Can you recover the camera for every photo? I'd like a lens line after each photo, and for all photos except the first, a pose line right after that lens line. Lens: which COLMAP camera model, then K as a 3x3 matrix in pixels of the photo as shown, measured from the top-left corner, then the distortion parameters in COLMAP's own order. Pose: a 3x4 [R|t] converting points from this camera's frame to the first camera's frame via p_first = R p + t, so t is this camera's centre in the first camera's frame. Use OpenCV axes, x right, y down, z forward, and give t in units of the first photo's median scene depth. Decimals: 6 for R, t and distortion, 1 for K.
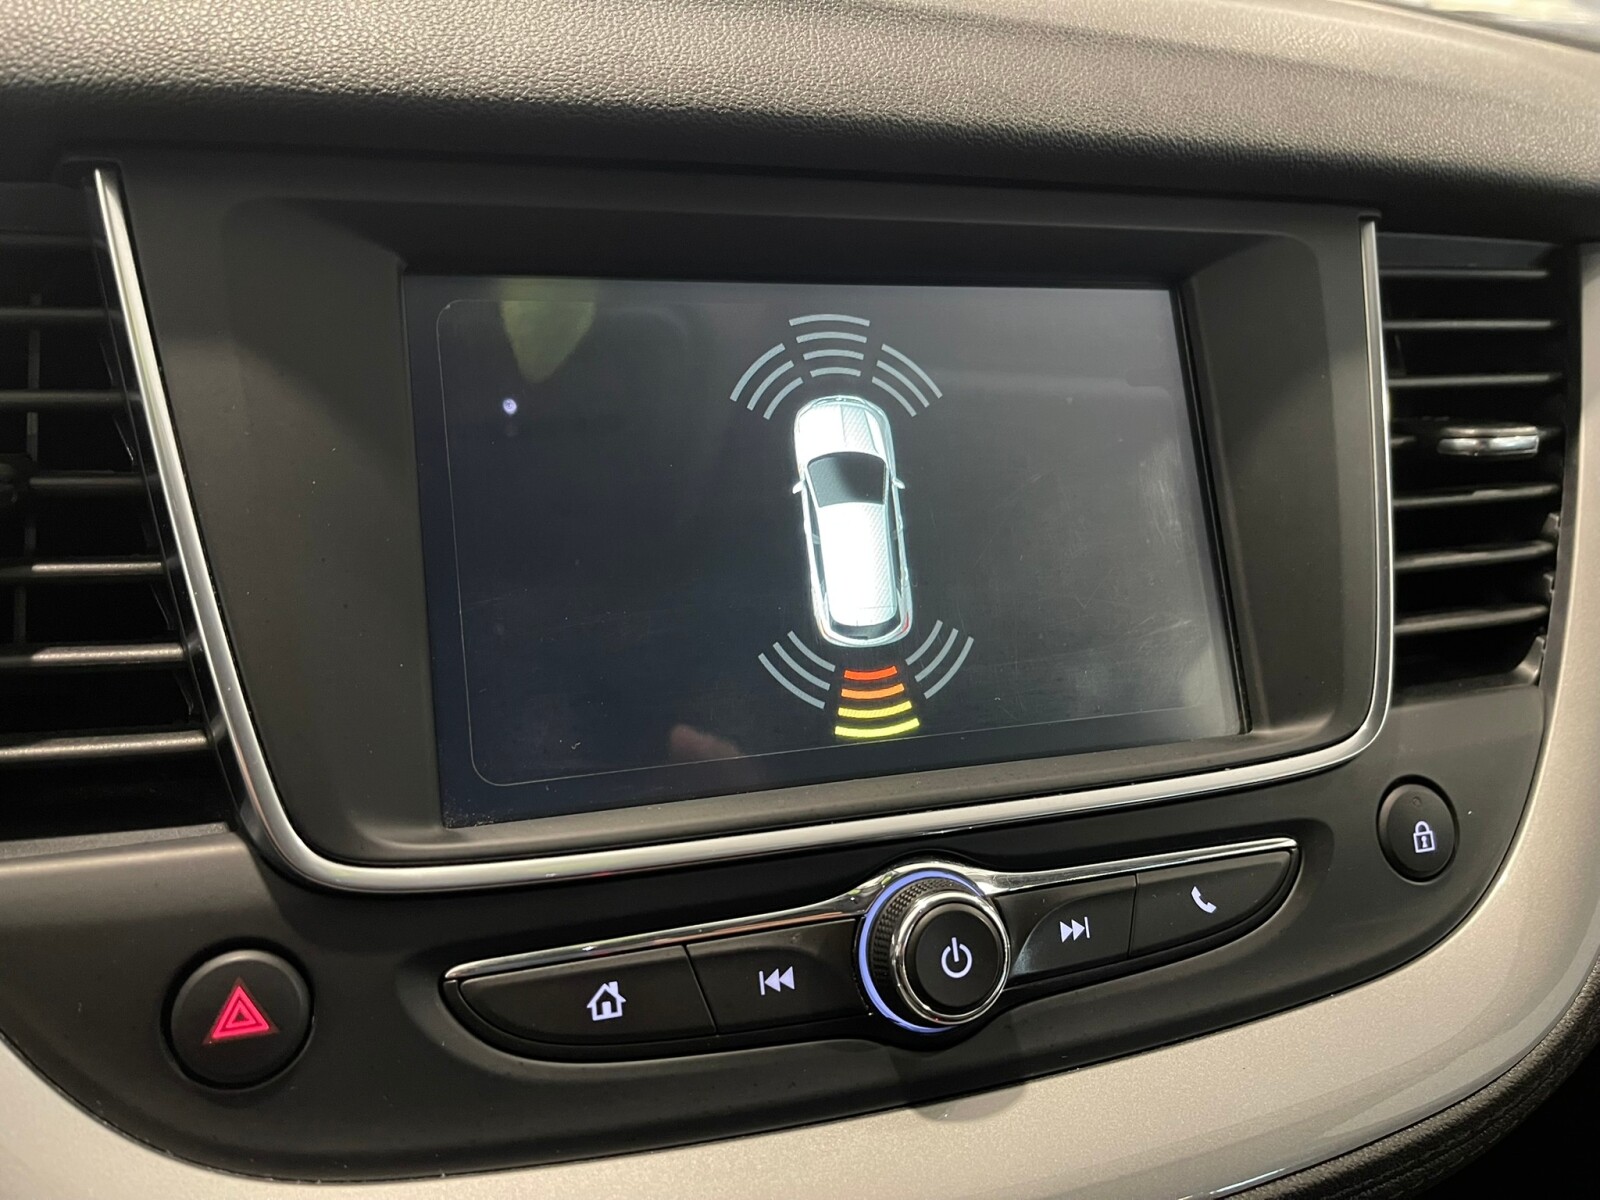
lens RADIAL K [[1218.2, 0, 792.6], [0, 1218.2, 594.8], [0, 0, 1]] dist [0.065612, -0.101084]
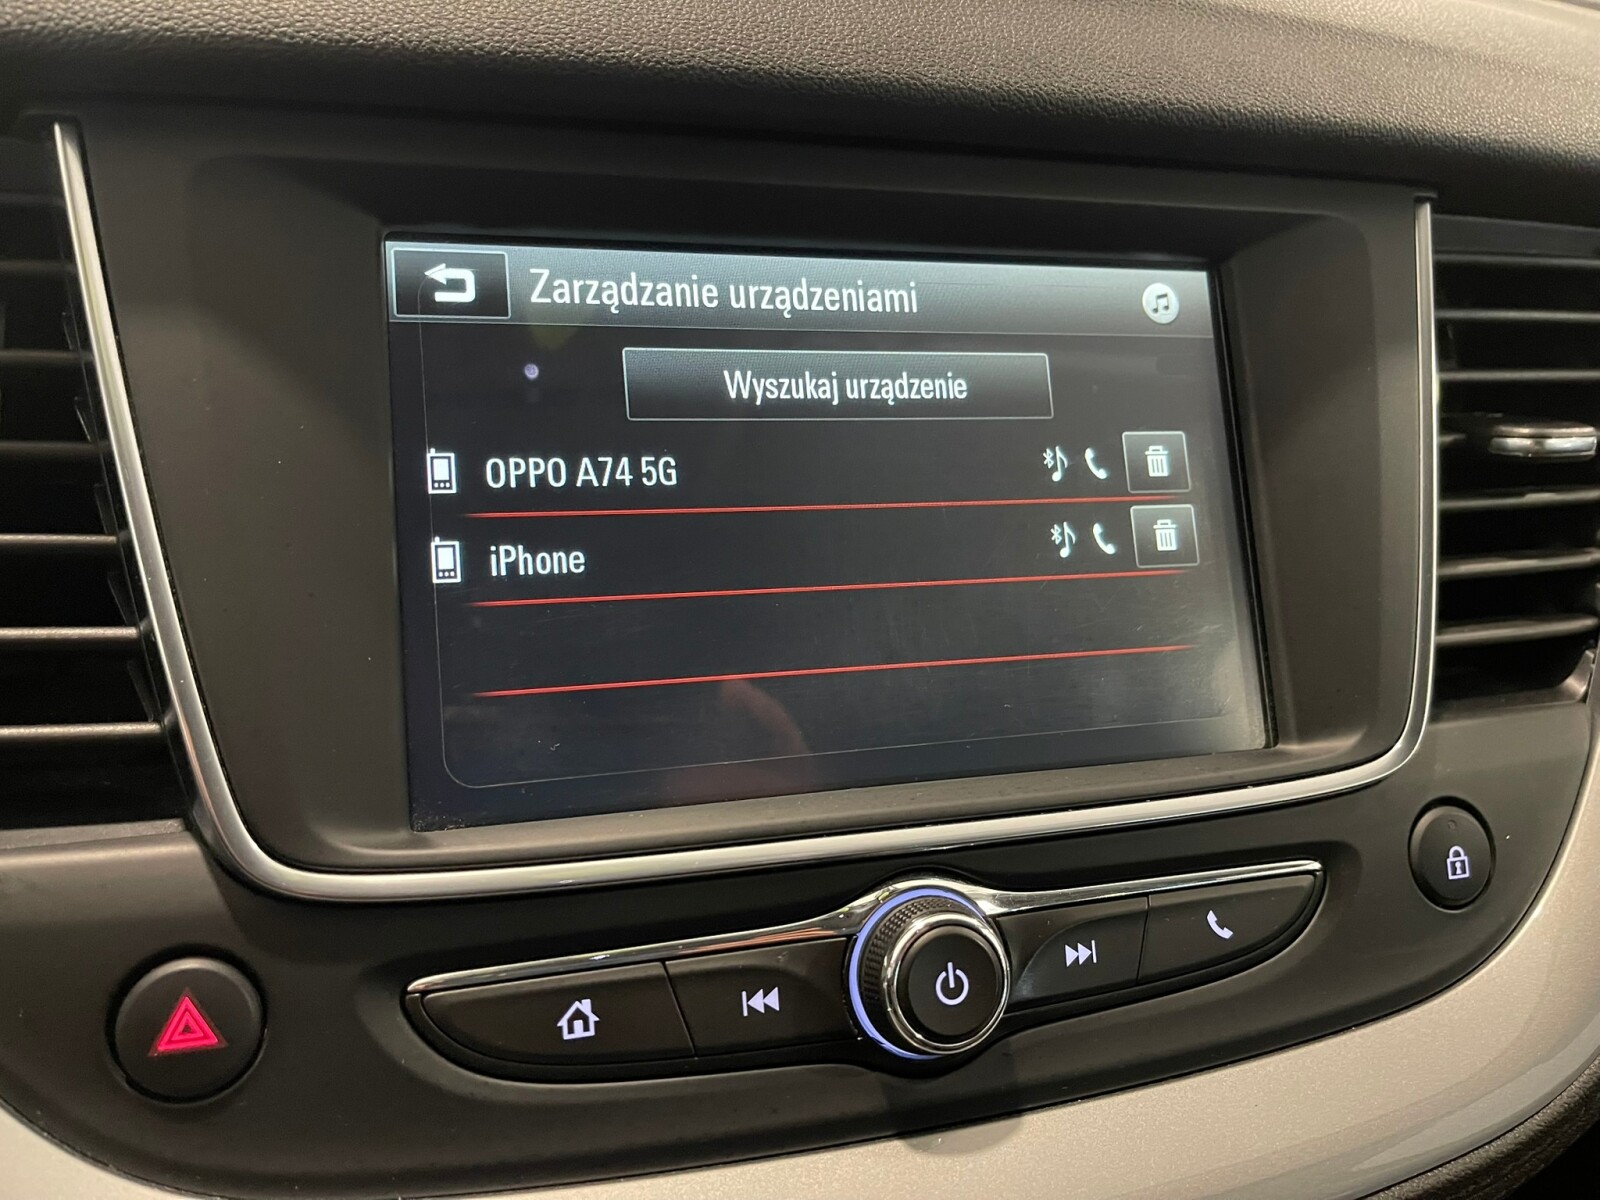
lens RADIAL K [[1218.2, 0, 797.7], [0, 1218.2, 593.3], [0, 0, 1]] dist [0.065612, -0.101084]
pose [[0.999432, 0.026566, -0.020740, 0.025620], [-0.026034, 0.999336, 0.025508, -0.023244], [0.021404, -0.024953, 0.999459, 0.061147]]
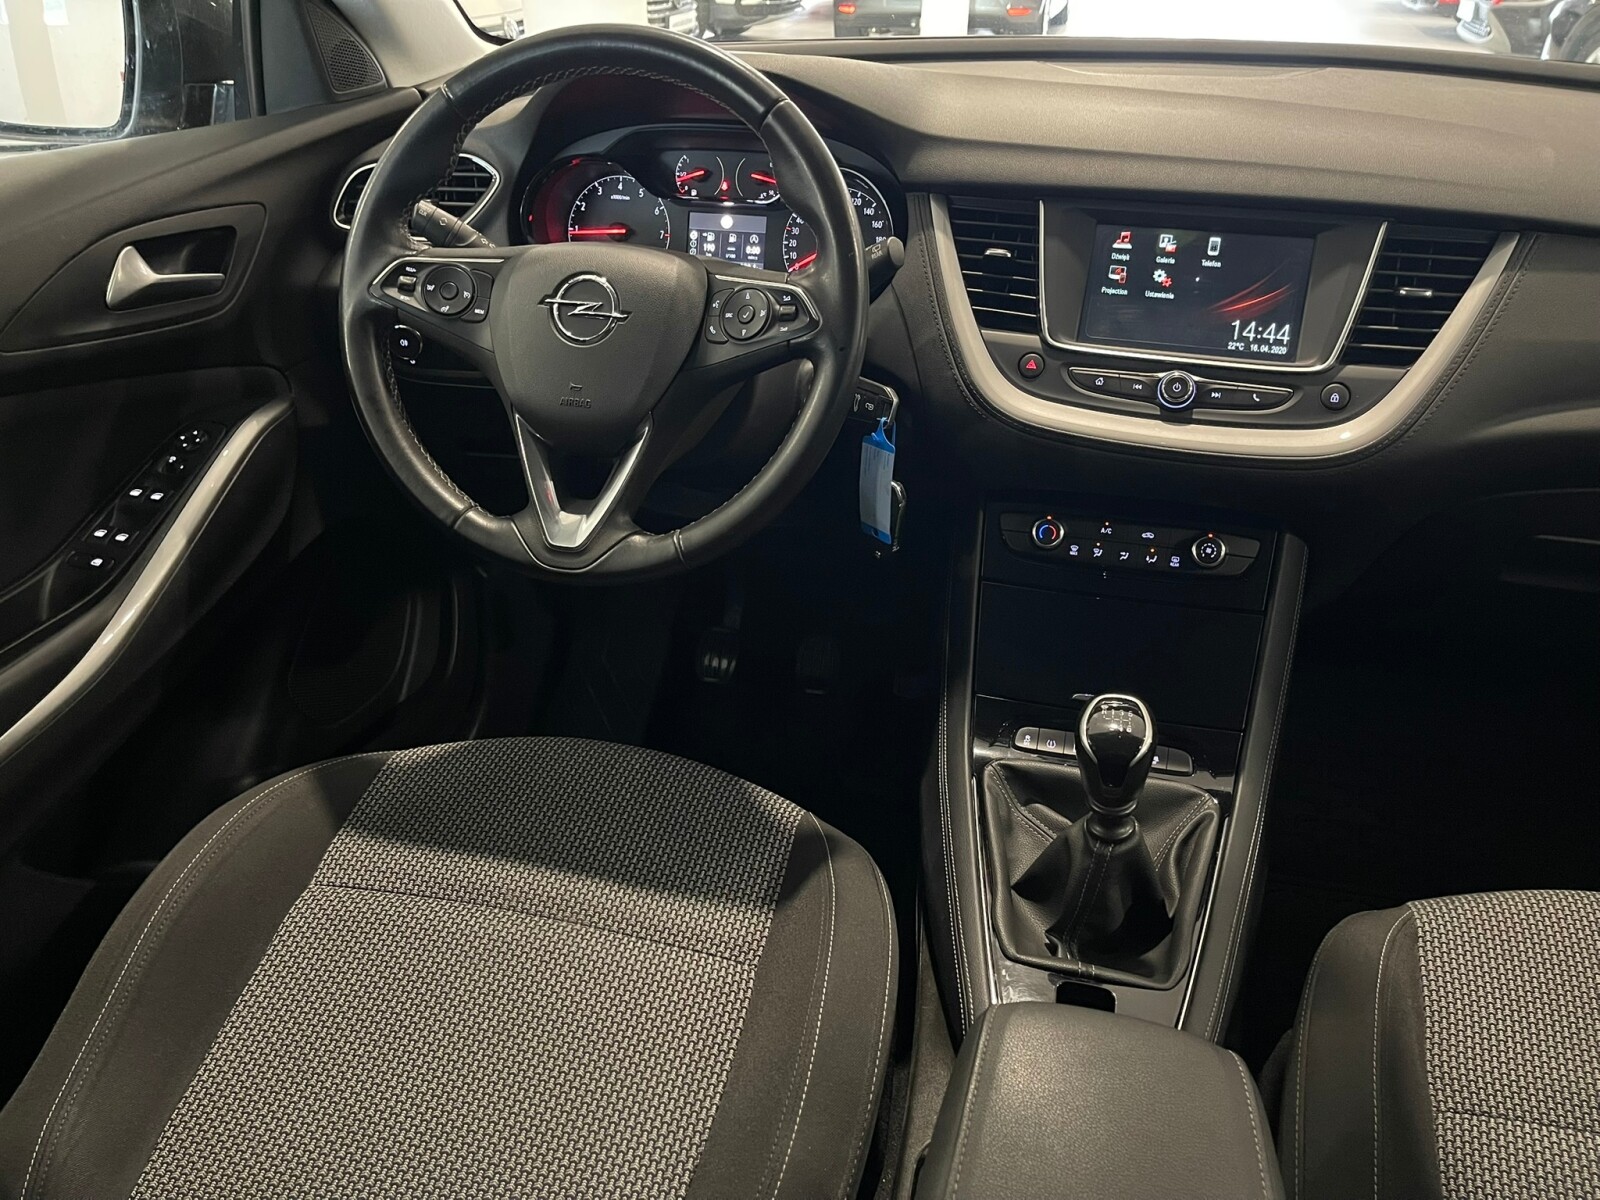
lens RADIAL K [[1218.2, 0, 787.5], [0, 1218.2, 584.1], [0, 0, 1]] dist [0.065612, -0.101084]
pose [[0.798235, 0.229482, -0.556918, 1.587490], [-0.186593, 0.973309, 0.133613, 0.634787], [0.572716, -0.002738, 0.819750, -3.344903]]
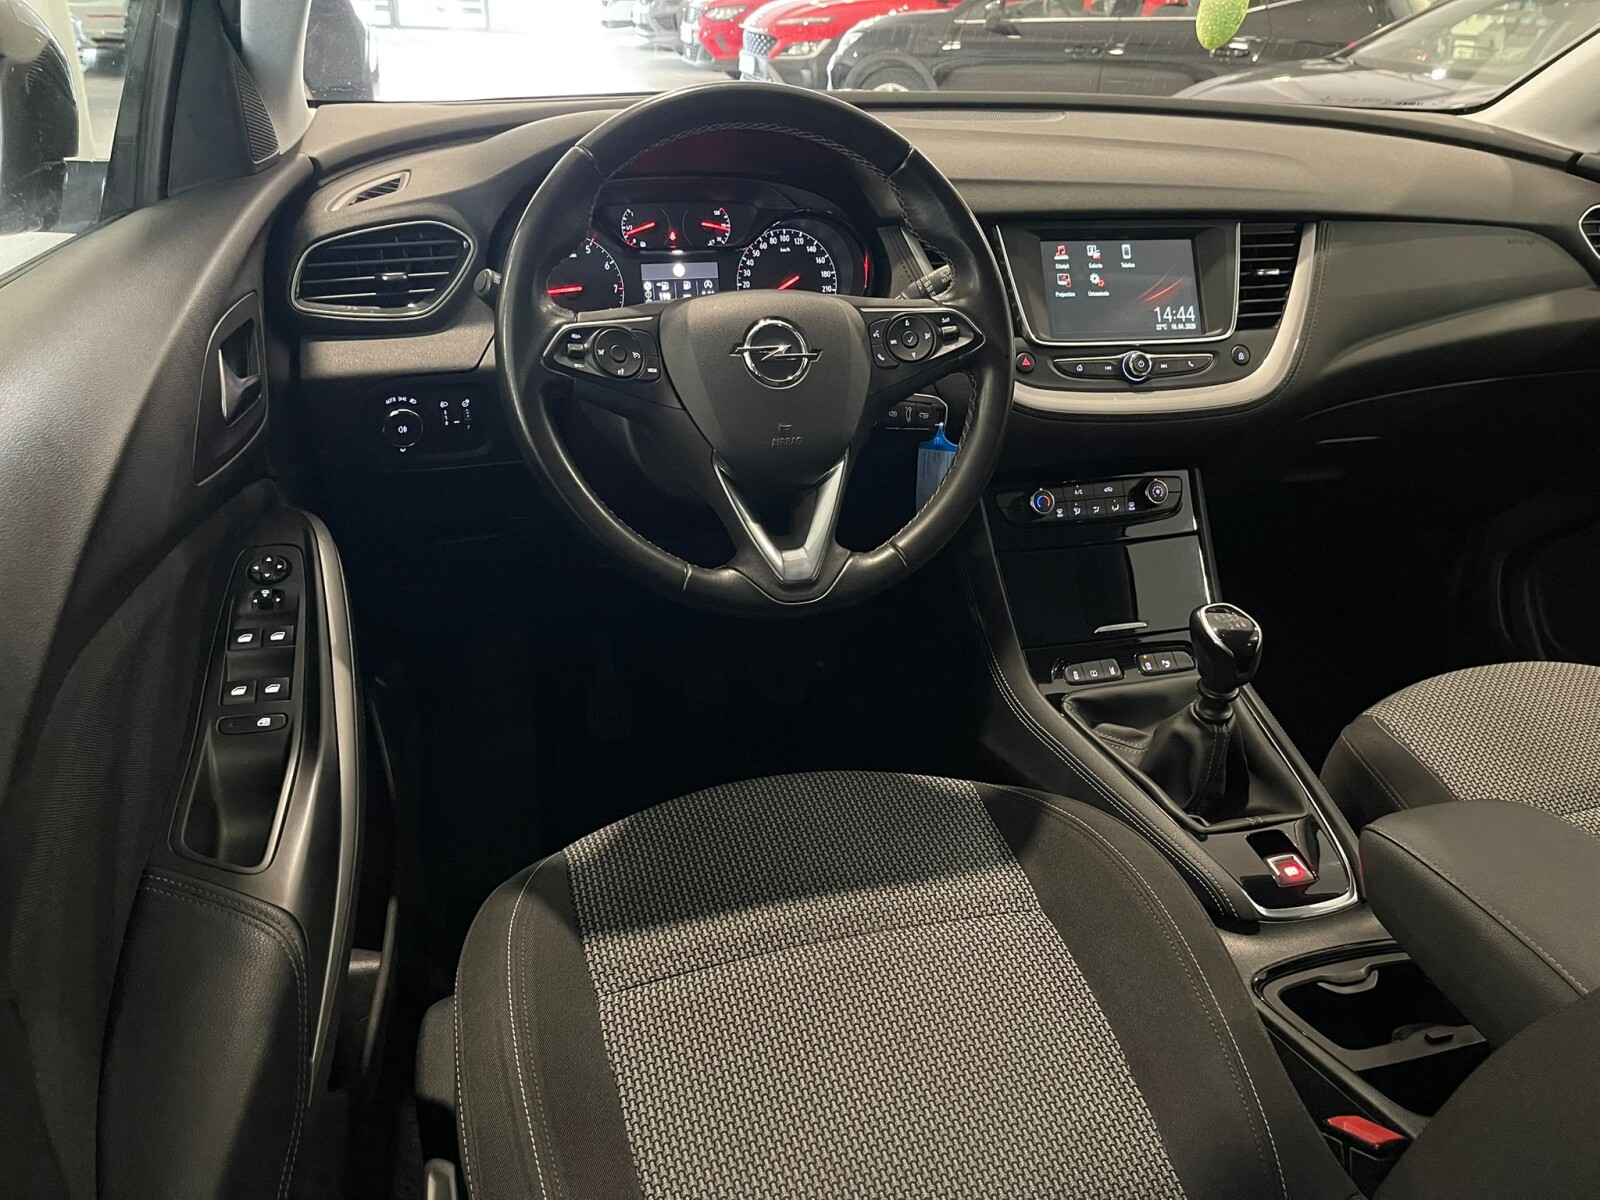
lens RADIAL K [[1218.2, 0, 794.5], [0, 1218.2, 593.2], [0, 0, 1]] dist [0.065612, -0.101084]
pose [[0.994364, 0.010229, -0.105522, -0.802177], [-0.004632, 0.998576, 0.053143, 1.006217], [0.105915, -0.052354, 0.992996, -4.570100]]
